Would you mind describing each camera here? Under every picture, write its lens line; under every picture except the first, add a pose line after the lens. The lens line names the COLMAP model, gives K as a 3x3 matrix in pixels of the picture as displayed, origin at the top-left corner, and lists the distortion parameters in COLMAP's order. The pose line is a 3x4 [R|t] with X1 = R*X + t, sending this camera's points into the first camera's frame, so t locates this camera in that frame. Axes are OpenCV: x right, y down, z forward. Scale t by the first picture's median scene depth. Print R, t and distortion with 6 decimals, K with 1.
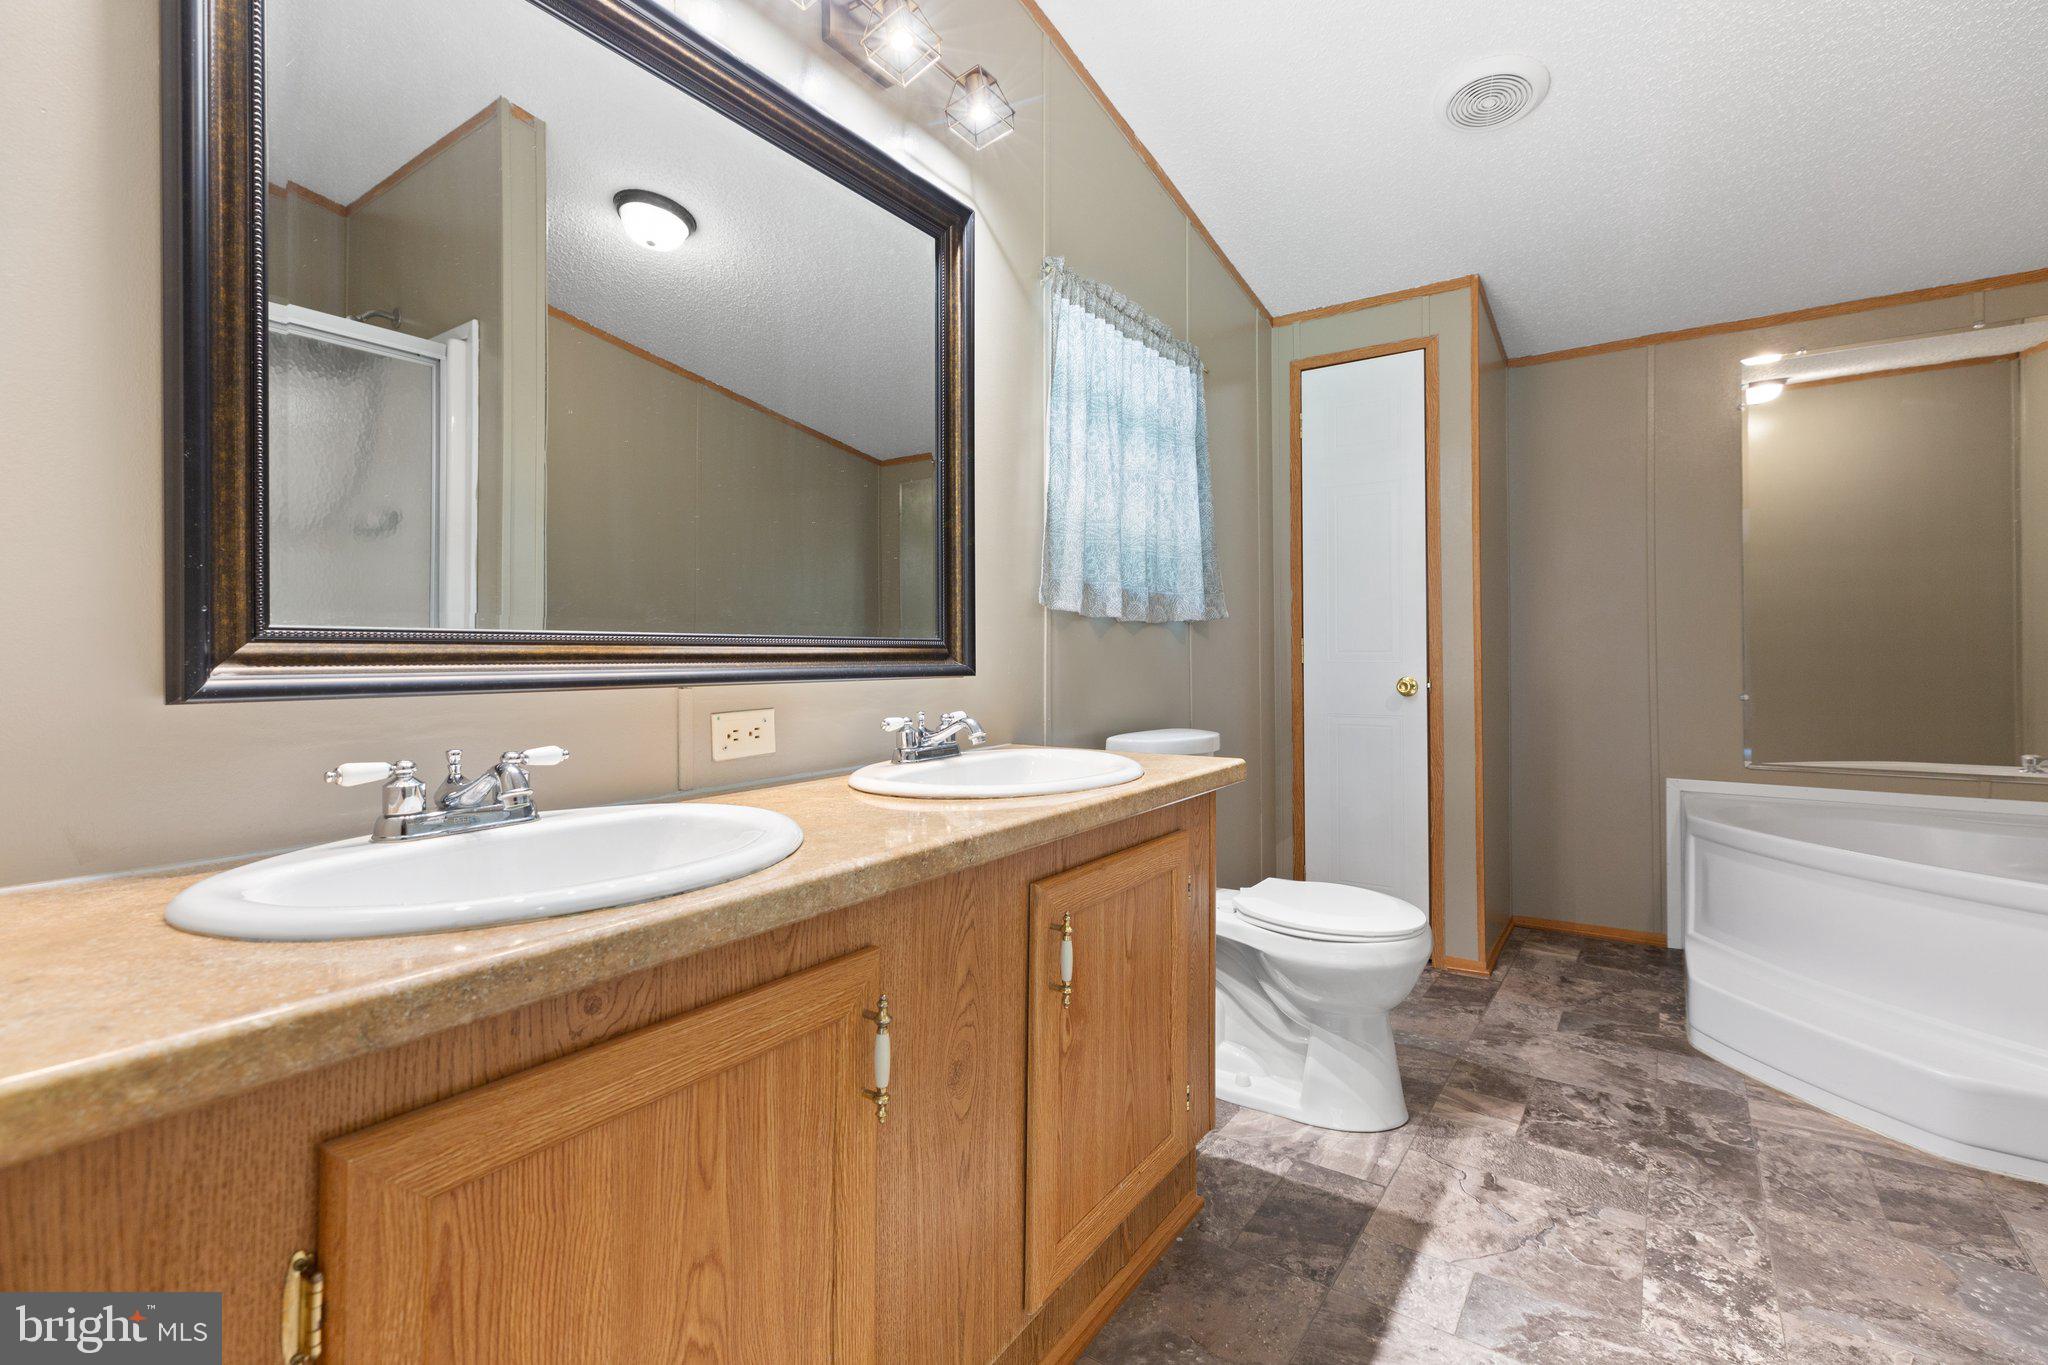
lens RADIAL K [[915.4, 0, 1024.4], [0, 915.4, 650.6], [0, 0, 1]] dist [-0.000160, 0.000812]
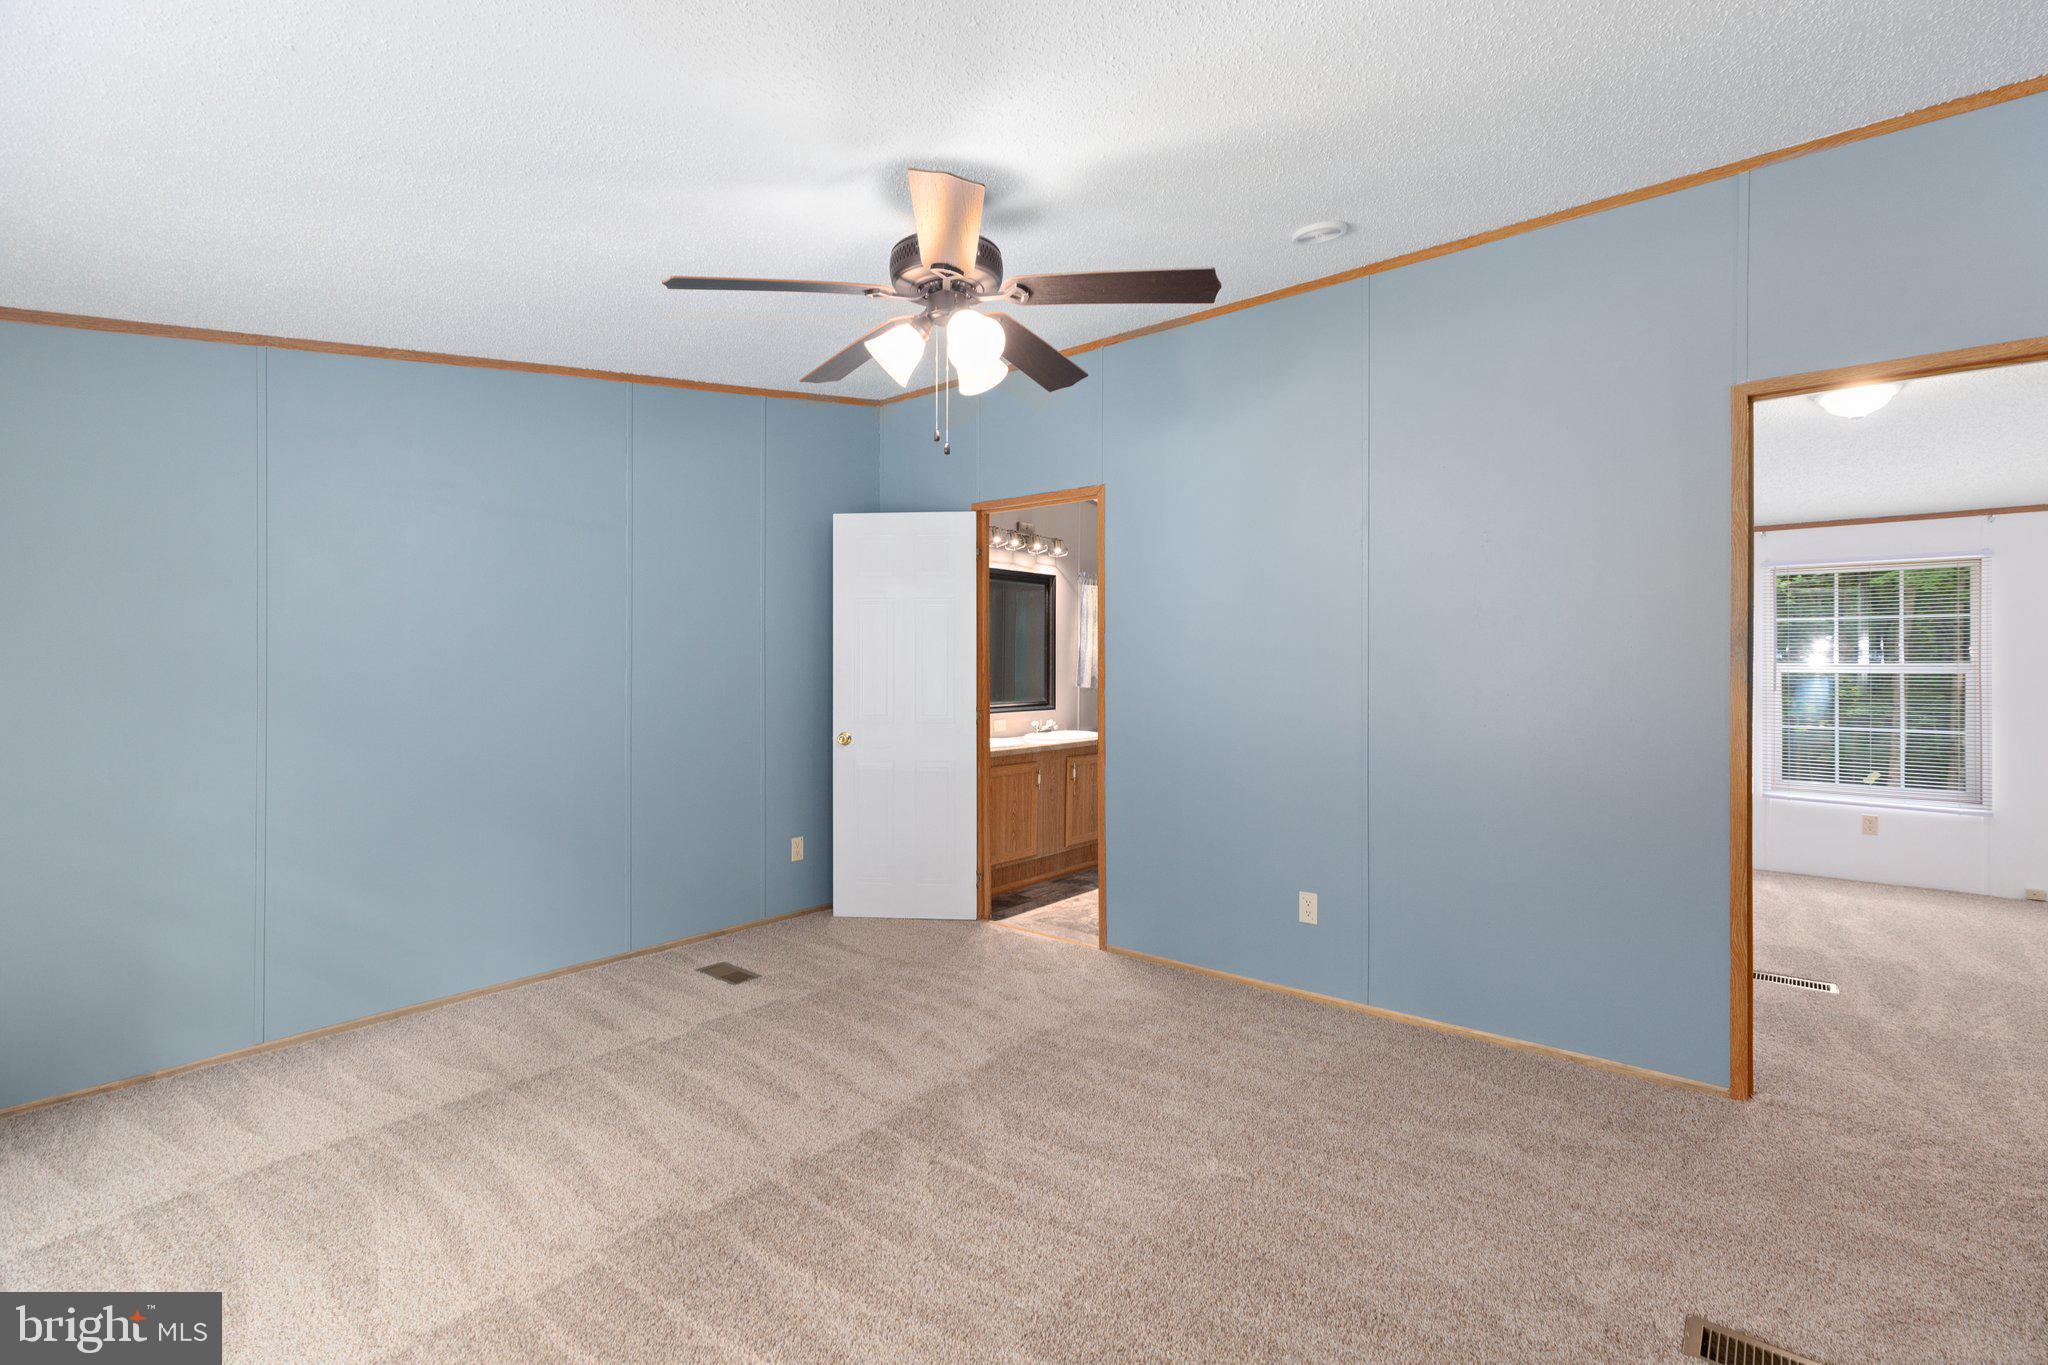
lens RADIAL K [[918.1, 0, 1031.6], [0, 918.1, 673.8], [0, 0, 1]] dist [0.002450, 0.000469]
pose [[0.996802, 0.006269, -0.079664, 0.136737], [-0.004983, 0.999854, 0.016327, -0.171932], [0.079754, -0.015878, 0.996688, -2.540192]]
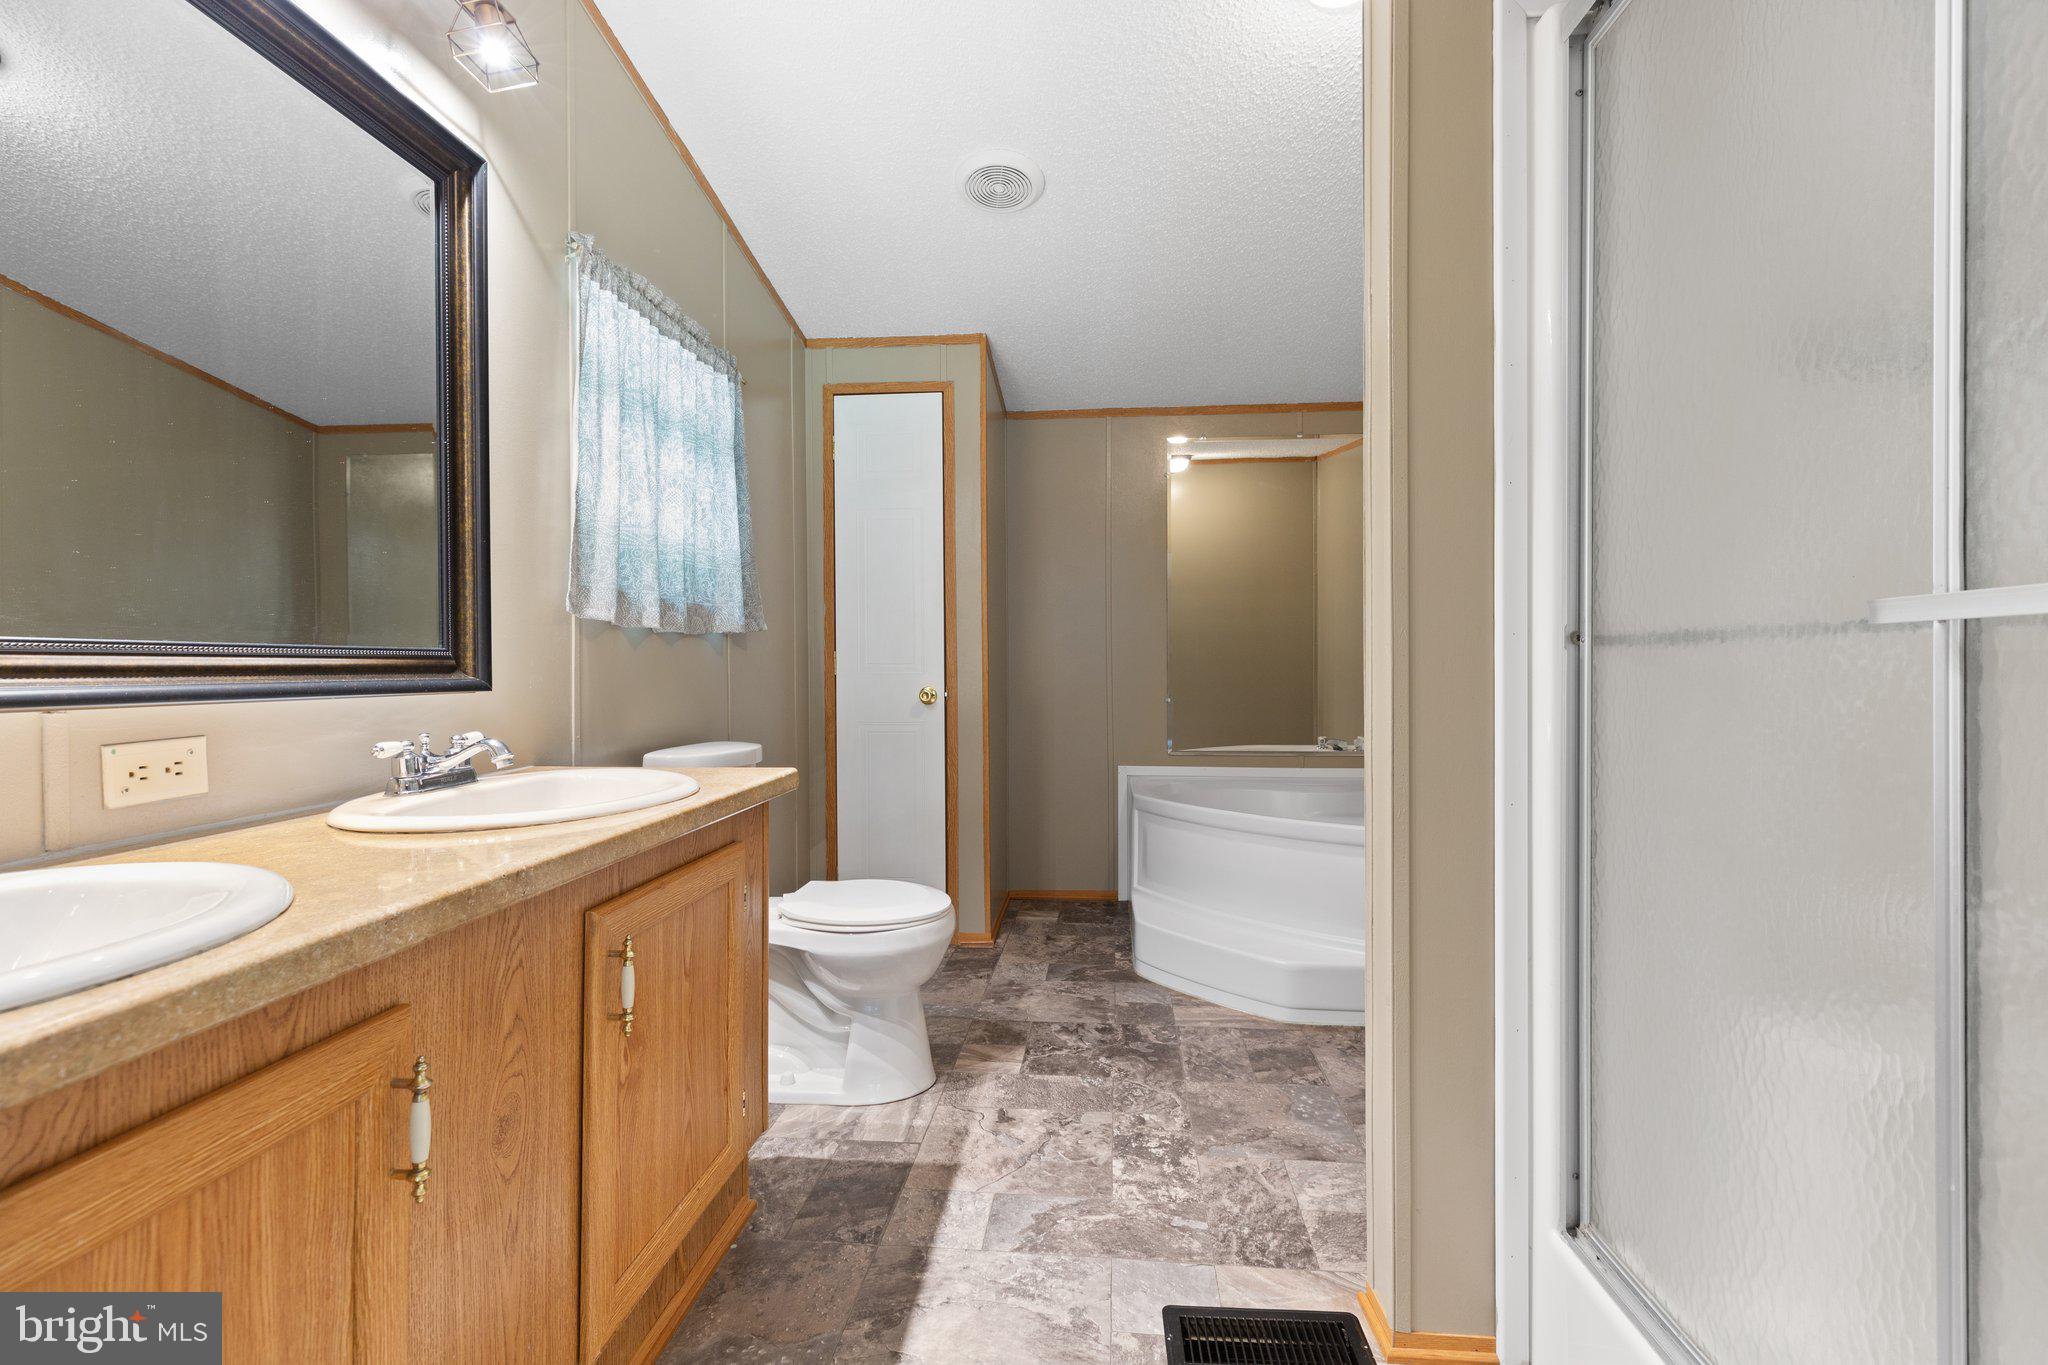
lens RADIAL K [[904.3, 0, 1022.8], [0, 904.3, 676.0], [0, 0, 1]] dist [0.000555, -0.000678]
pose [[0.869660, -0.004755, 0.493628, -0.041237], [-0.002537, 0.999897, 0.014101, -0.000545], [-0.493645, -0.013515, 0.869559, -0.015389]]
